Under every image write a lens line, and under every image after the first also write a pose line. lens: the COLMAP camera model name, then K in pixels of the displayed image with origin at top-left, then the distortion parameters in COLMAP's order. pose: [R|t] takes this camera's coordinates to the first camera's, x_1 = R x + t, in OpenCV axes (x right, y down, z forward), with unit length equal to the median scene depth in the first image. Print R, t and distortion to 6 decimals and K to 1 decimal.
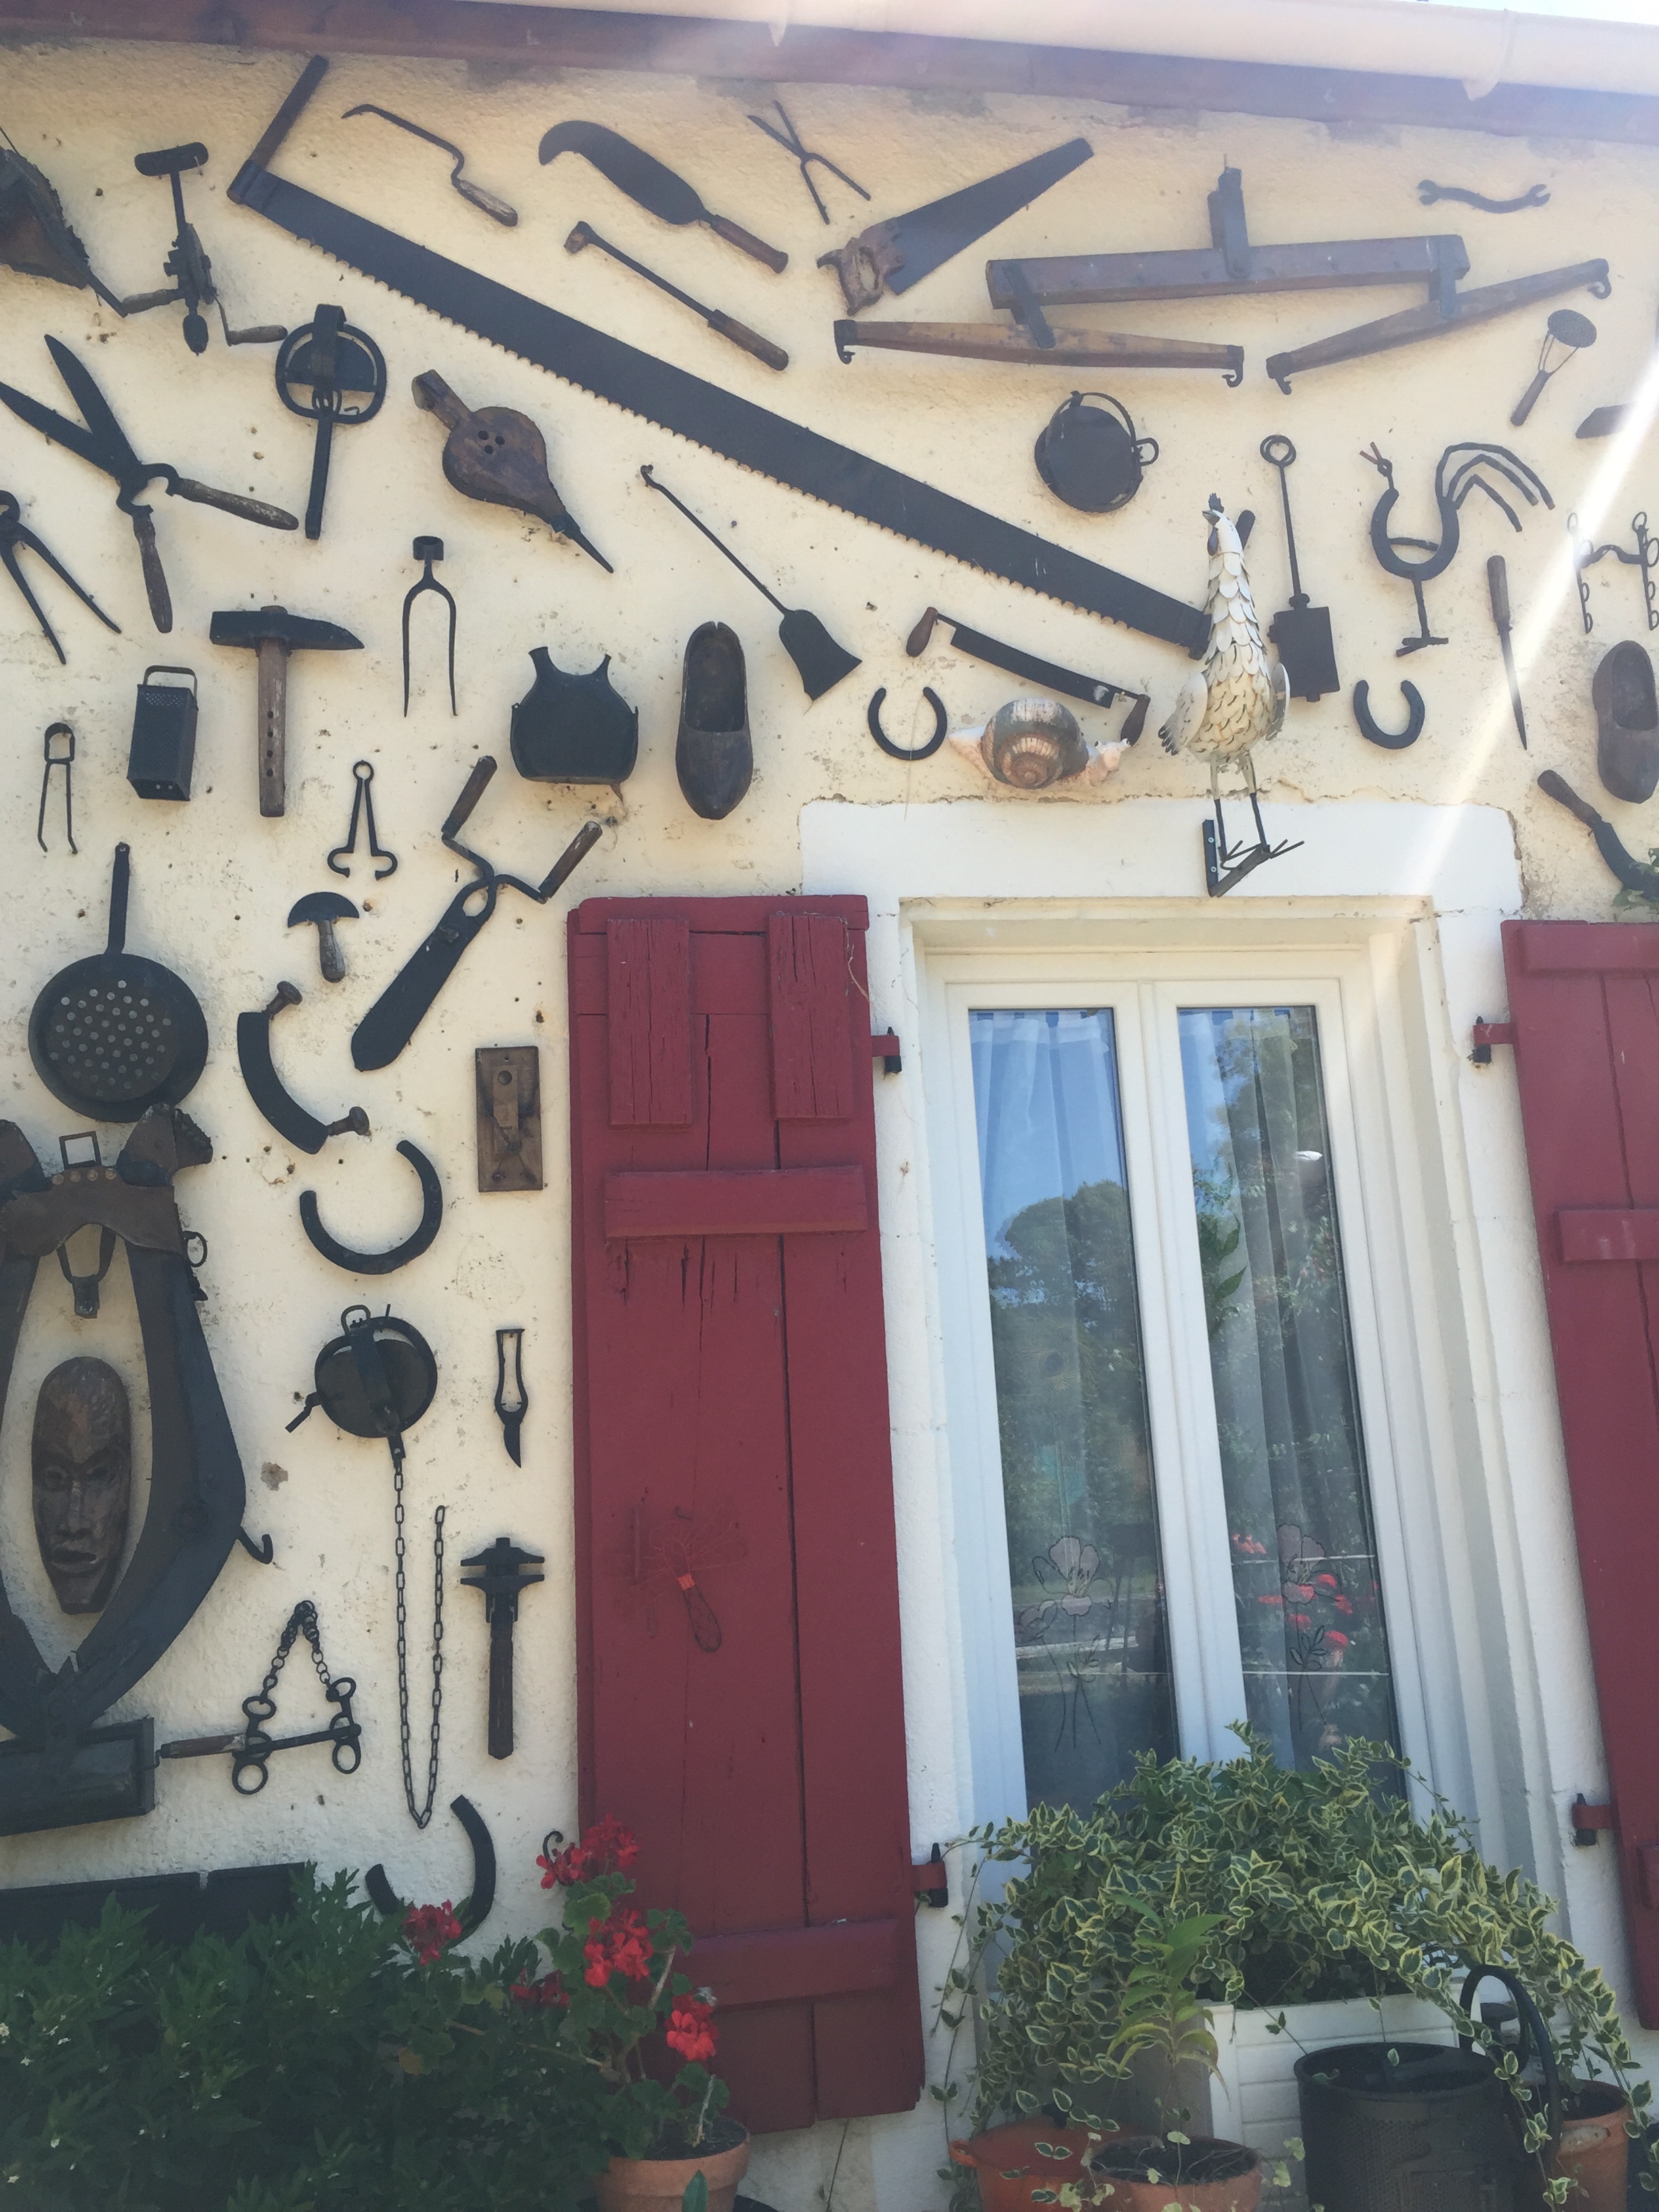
lens RADIAL K [[1899.2, 0, 833.4], [0, 1899.2, 1106.0], [0, 0, 1]] dist [0.066545, -0.074429]
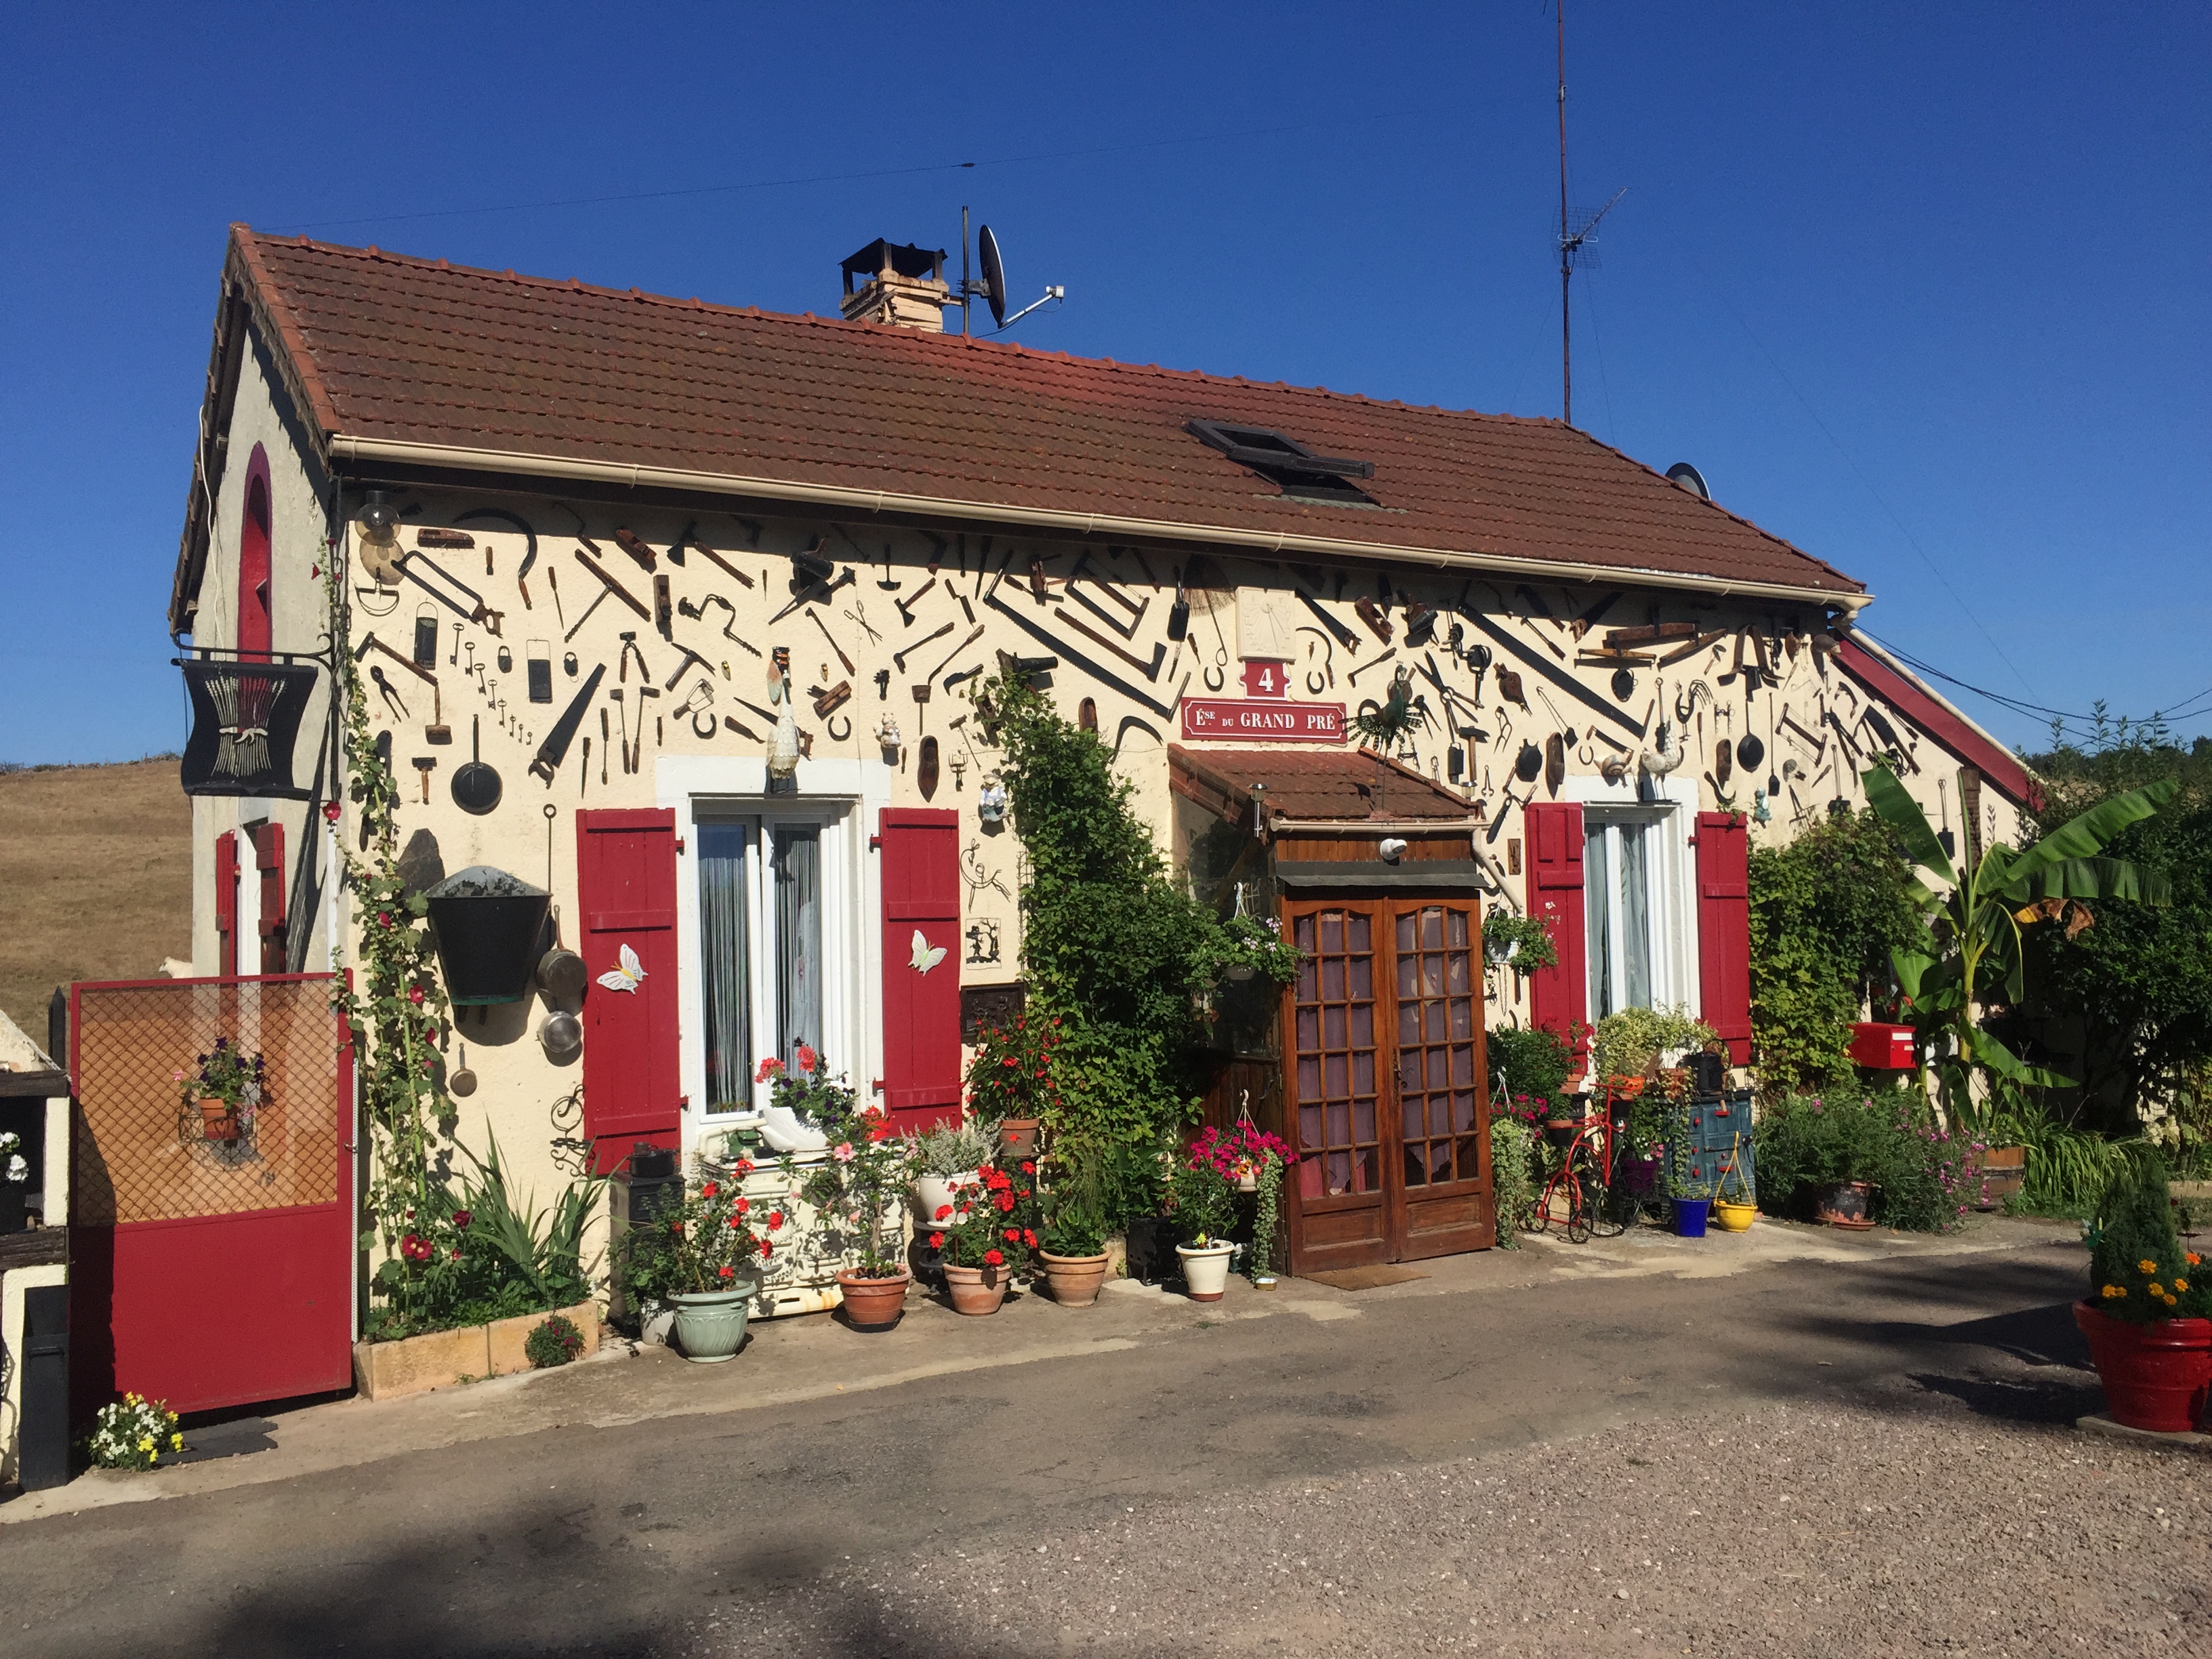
lens RADIAL K [[1899.2, 0, 1140.0], [0, 1899.2, 819.3], [0, 0, 1]] dist [0.066545, -0.074429]
pose [[0.924018, 0.054811, 0.378401, -2.344443], [-0.107243, 0.987098, 0.118896, -0.449693], [-0.367002, -0.150443, 0.917974, -2.352109]]
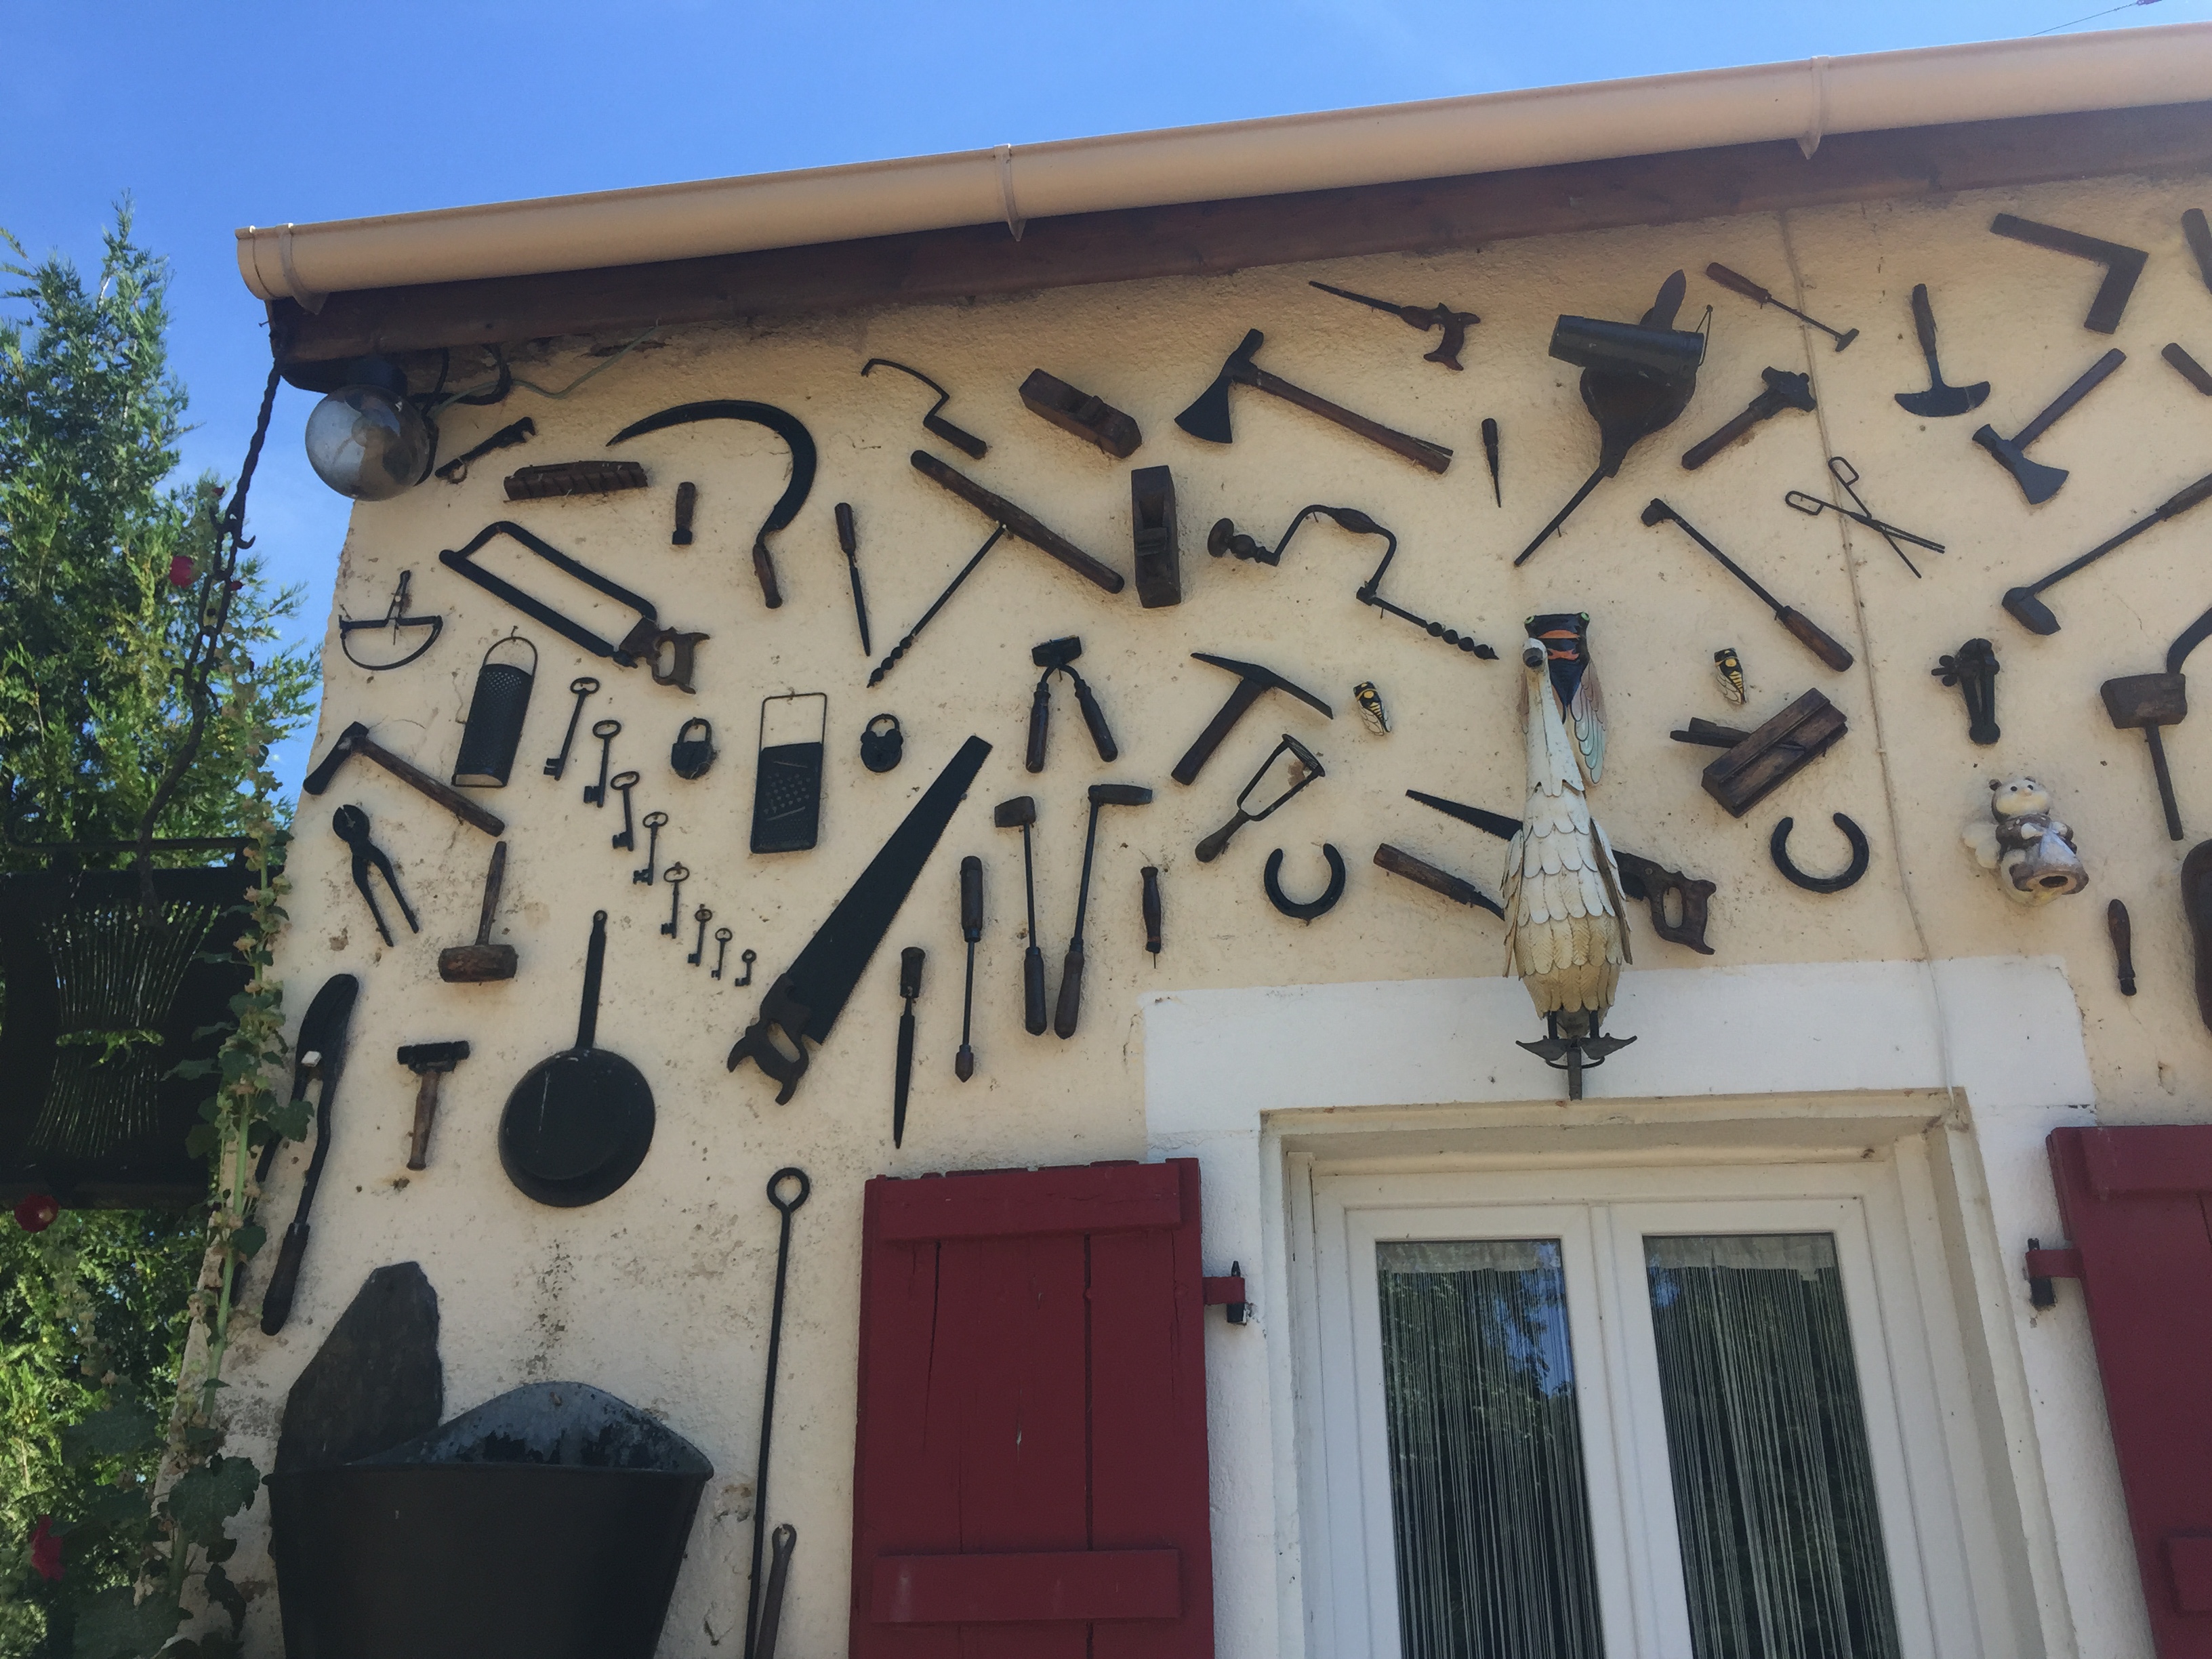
lens RADIAL K [[1899.2, 0, 1108.0], [0, 1899.2, 824.3], [0, 0, 1]] dist [0.066545, -0.074429]
pose [[0.947248, -0.075836, -0.311399, -1.663282], [0.000661, 0.972064, -0.234717, 0.014346], [0.320500, 0.222129, 0.920836, -0.187132]]
